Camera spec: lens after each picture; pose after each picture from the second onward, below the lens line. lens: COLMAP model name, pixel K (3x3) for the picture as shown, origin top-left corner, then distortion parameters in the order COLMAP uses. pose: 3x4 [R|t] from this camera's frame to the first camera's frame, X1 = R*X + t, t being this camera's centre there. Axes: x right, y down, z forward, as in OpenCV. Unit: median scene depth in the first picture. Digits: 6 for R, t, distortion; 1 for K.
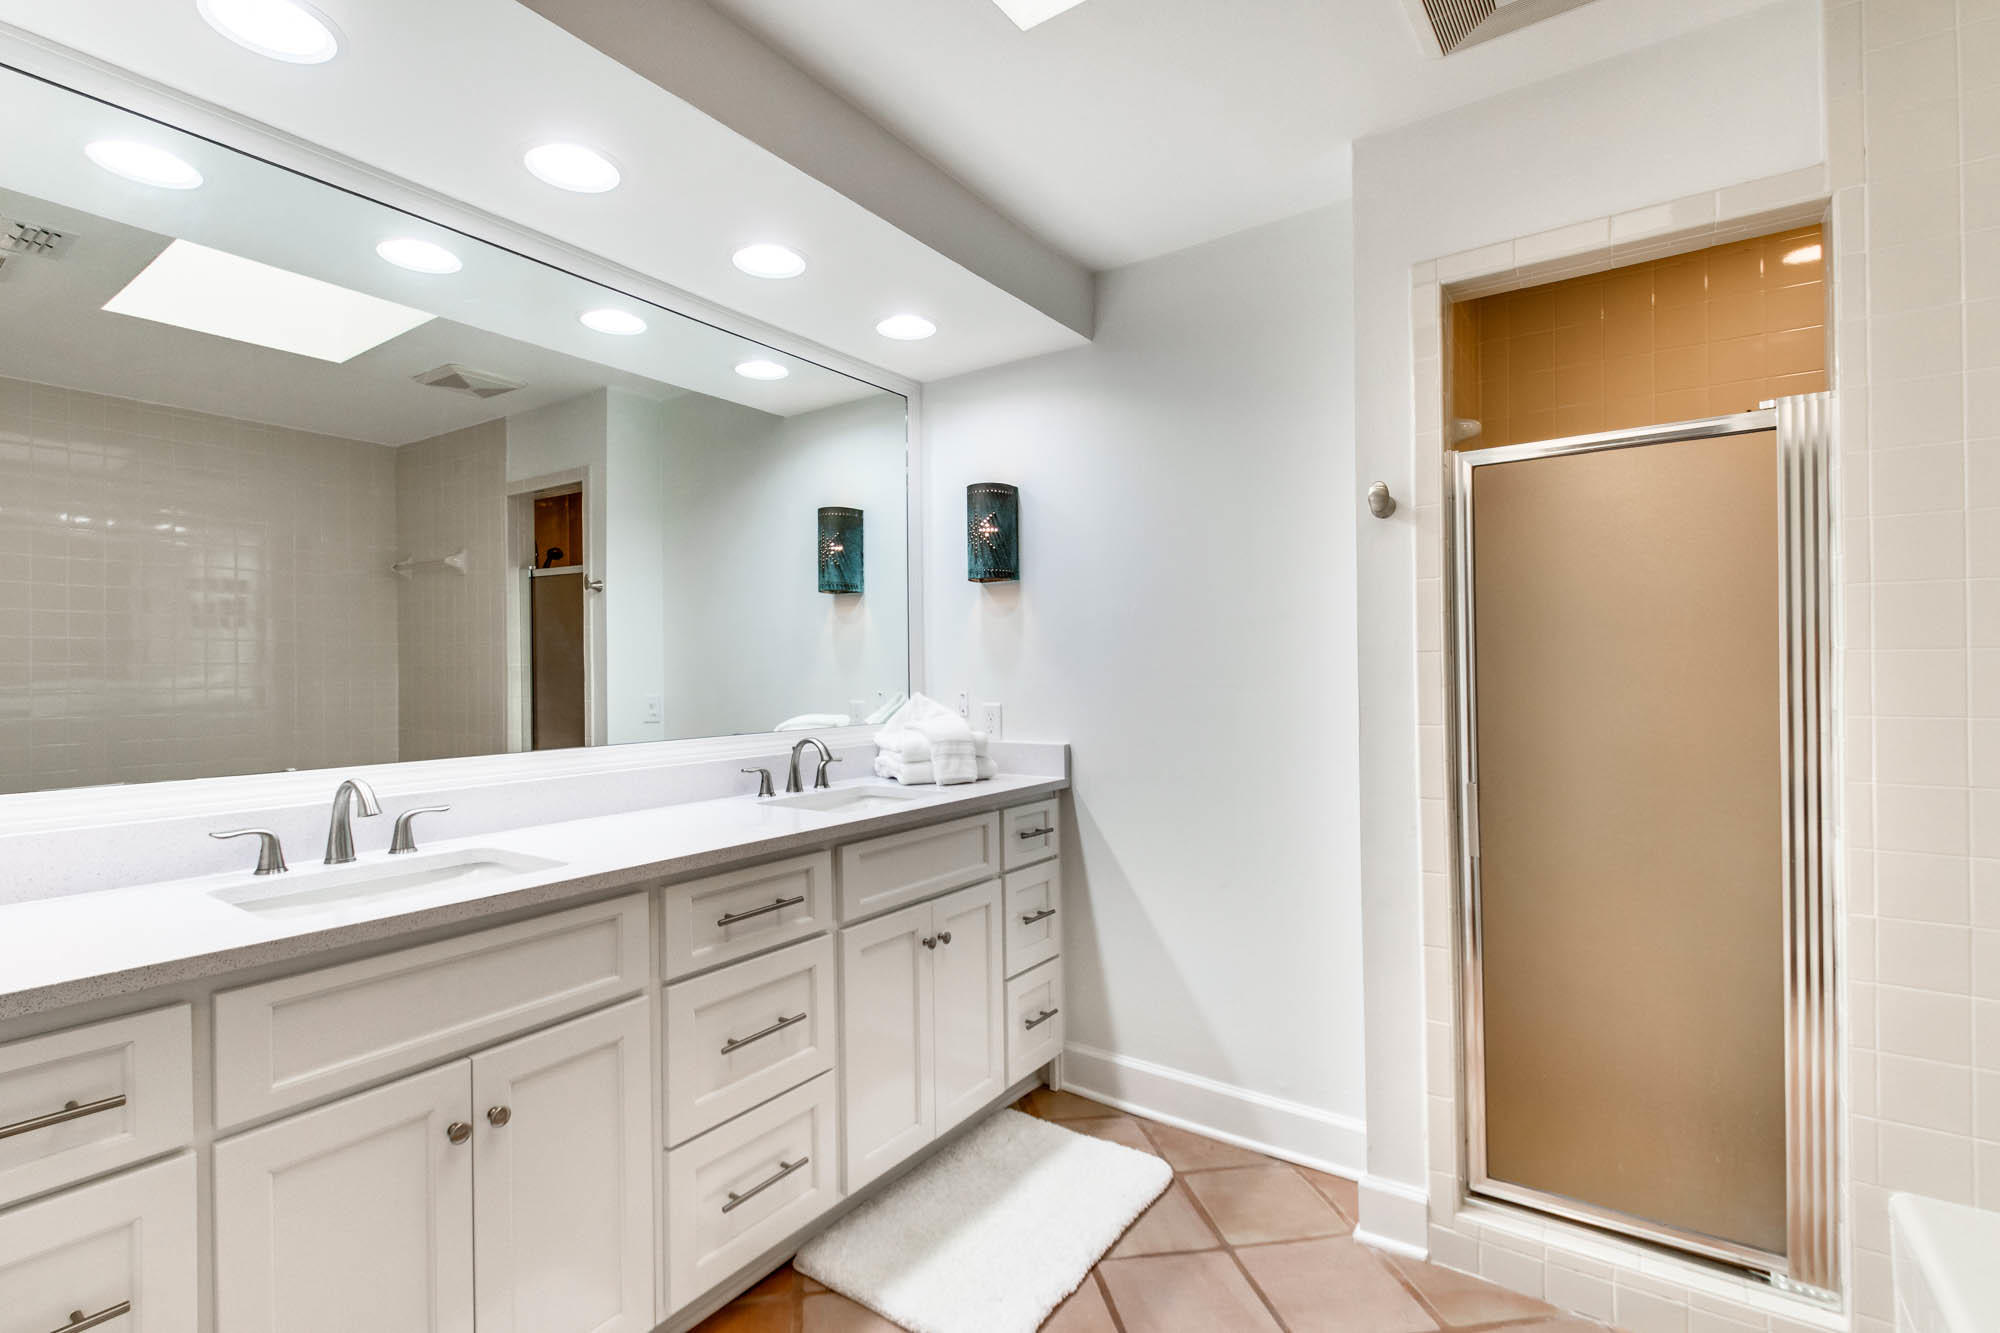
lens RADIAL K [[914.0, 0, 967.6], [0, 914.0, 665.6], [0, 0, 1]] dist [0.019617, -0.000878]
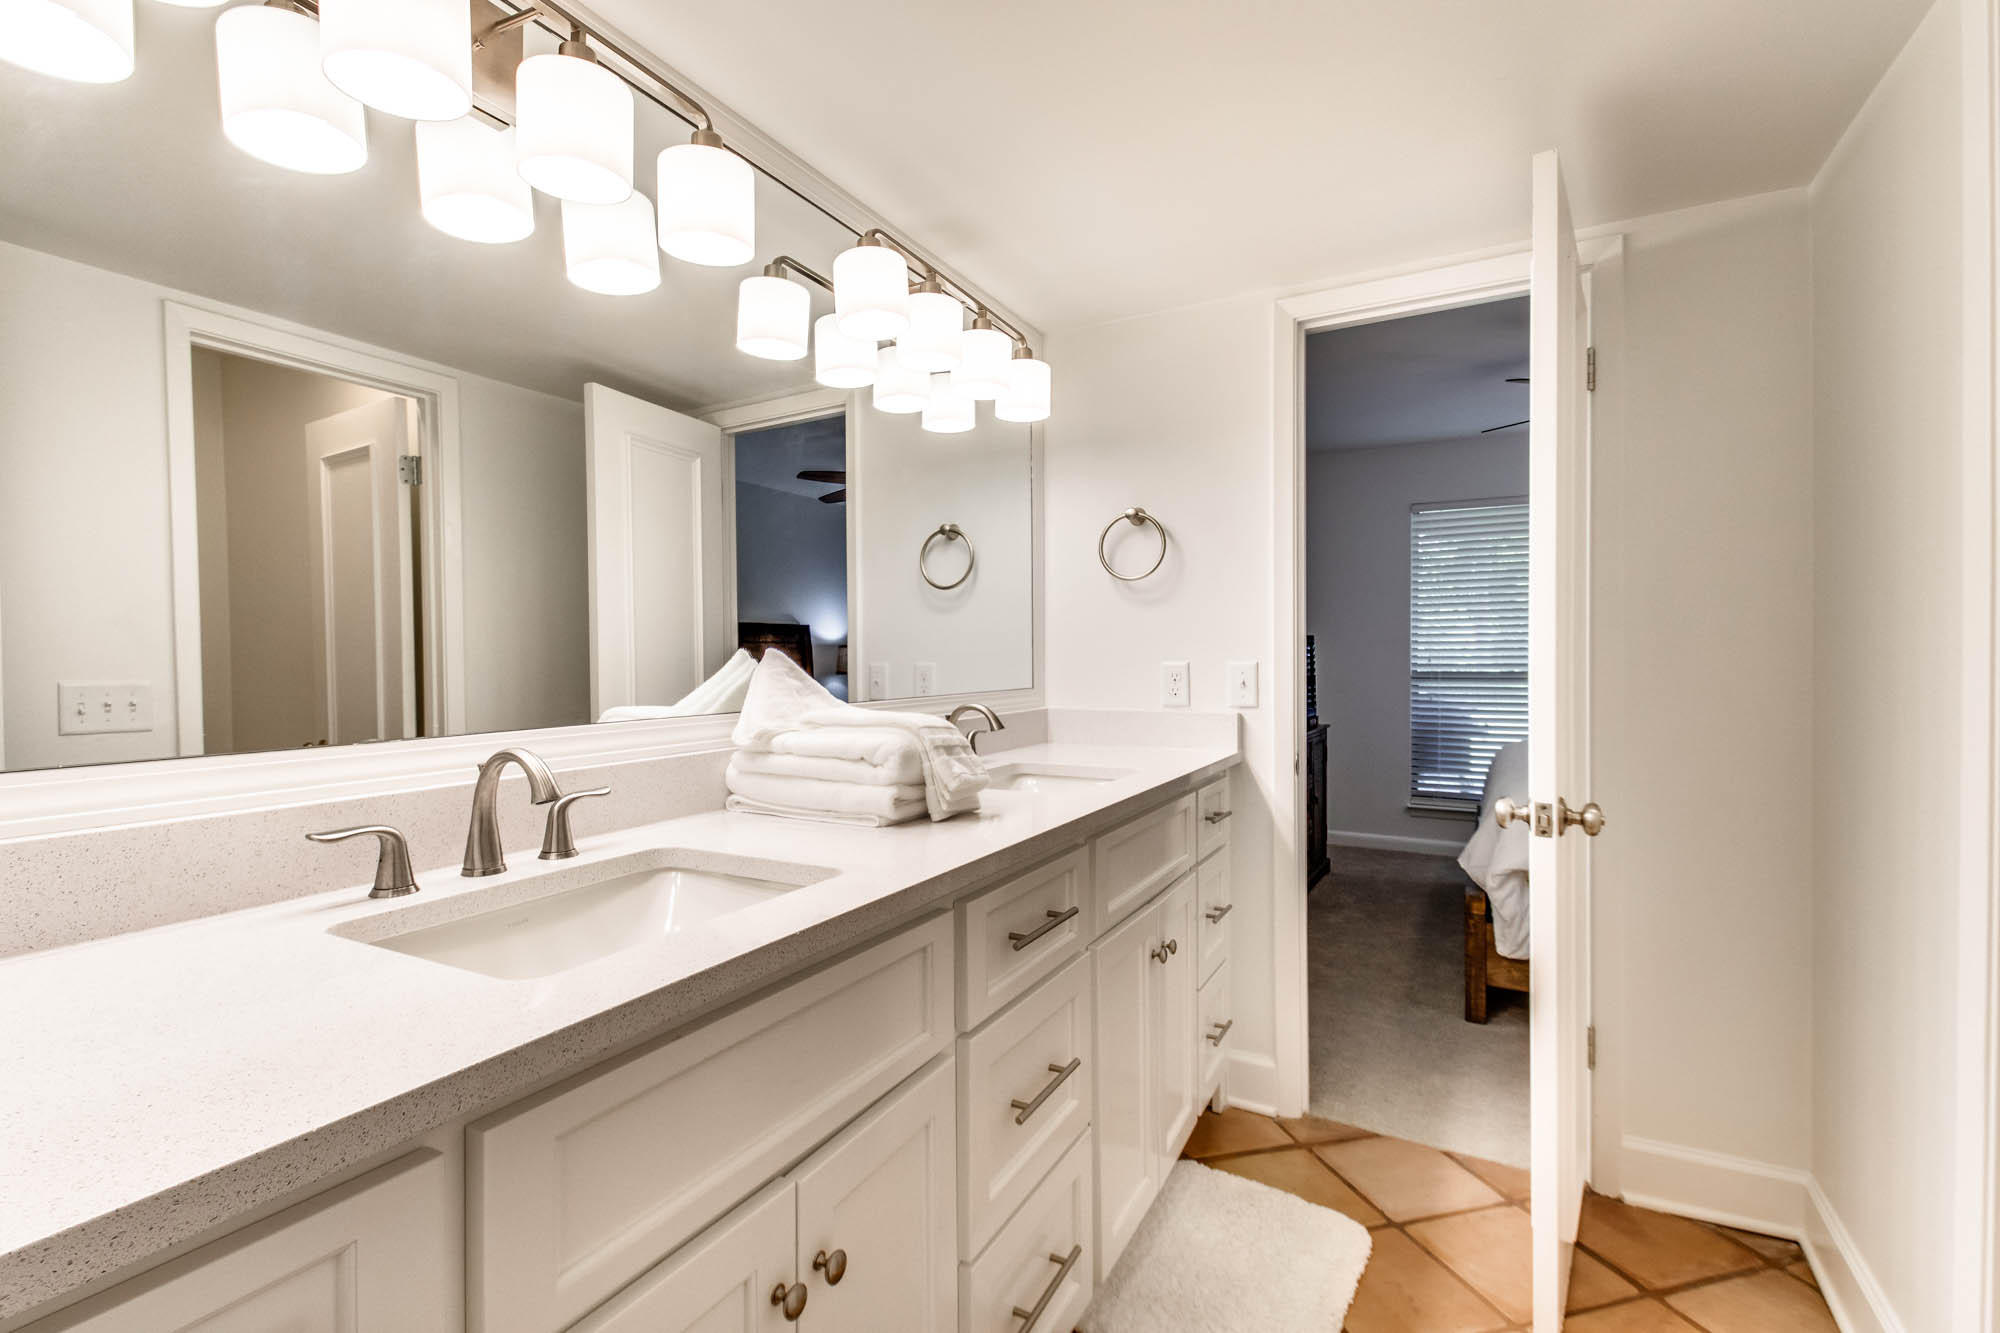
lens RADIAL K [[933.8, 0, 1000.7], [0, 933.8, 657.7], [0, 0, 1]] dist [-0.014837, -0.000158]
pose [[0.991878, 0.003464, 0.127144, -0.254193], [-0.004760, 0.999940, 0.009896, 0.031491], [-0.127102, -0.010421, 0.991835, 0.187285]]
